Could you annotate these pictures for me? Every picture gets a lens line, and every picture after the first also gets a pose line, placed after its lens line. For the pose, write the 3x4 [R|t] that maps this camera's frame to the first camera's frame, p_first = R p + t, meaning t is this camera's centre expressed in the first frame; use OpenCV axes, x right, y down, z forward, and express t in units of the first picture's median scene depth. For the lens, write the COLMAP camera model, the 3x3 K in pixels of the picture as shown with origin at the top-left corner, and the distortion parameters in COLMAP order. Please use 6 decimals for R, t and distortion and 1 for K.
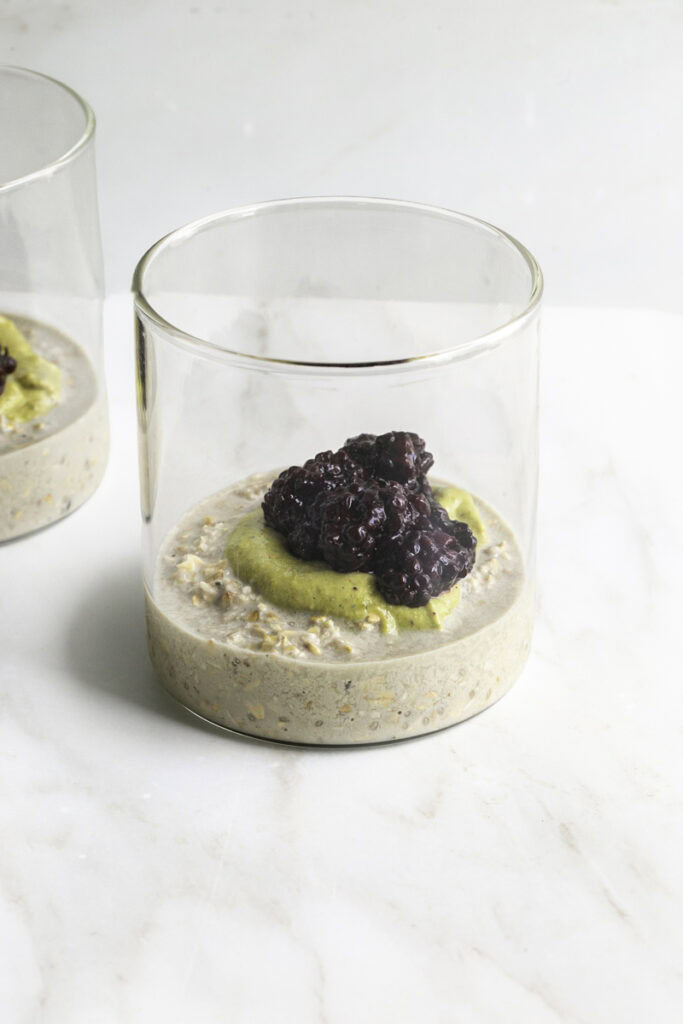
lens RADIAL K [[4110.8, 0, 337.0], [0, 4110.8, 504.4], [0, 0, 1]] dist [-0.000437, 0.000000]
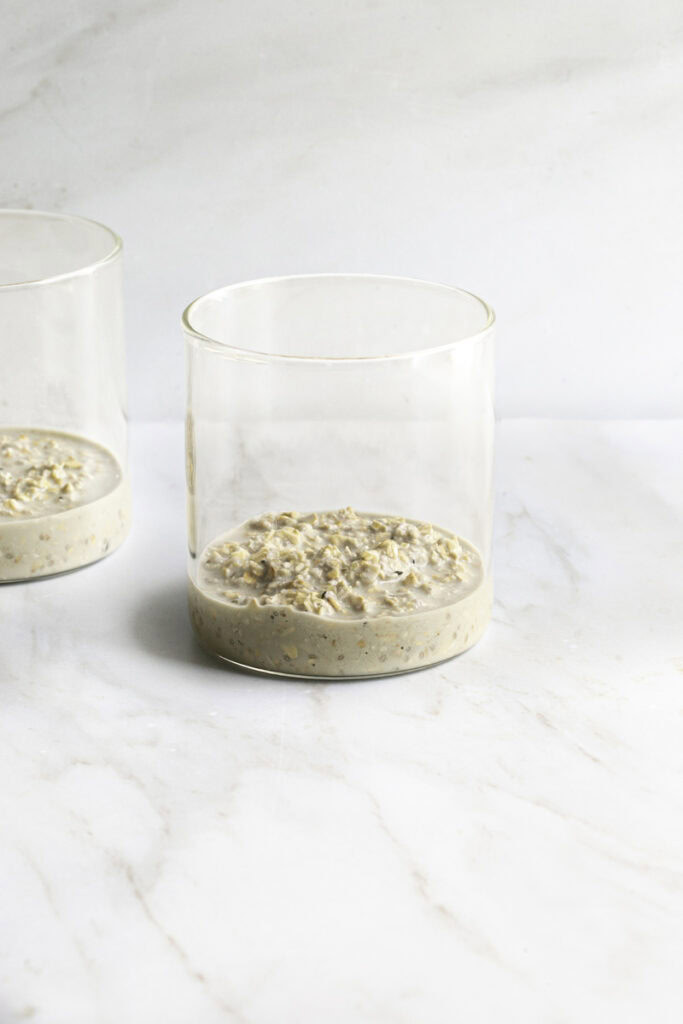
lens RADIAL K [[4110.8, 0, 347.8], [0, 4110.8, 513.8], [0, 0, 1]] dist [-0.000437, 0.000000]
pose [[0.993917, -0.038674, 0.103123, -0.132953], [0.055038, 0.985435, -0.160901, 0.215785], [-0.095398, 0.165598, 0.981568, -0.270305]]
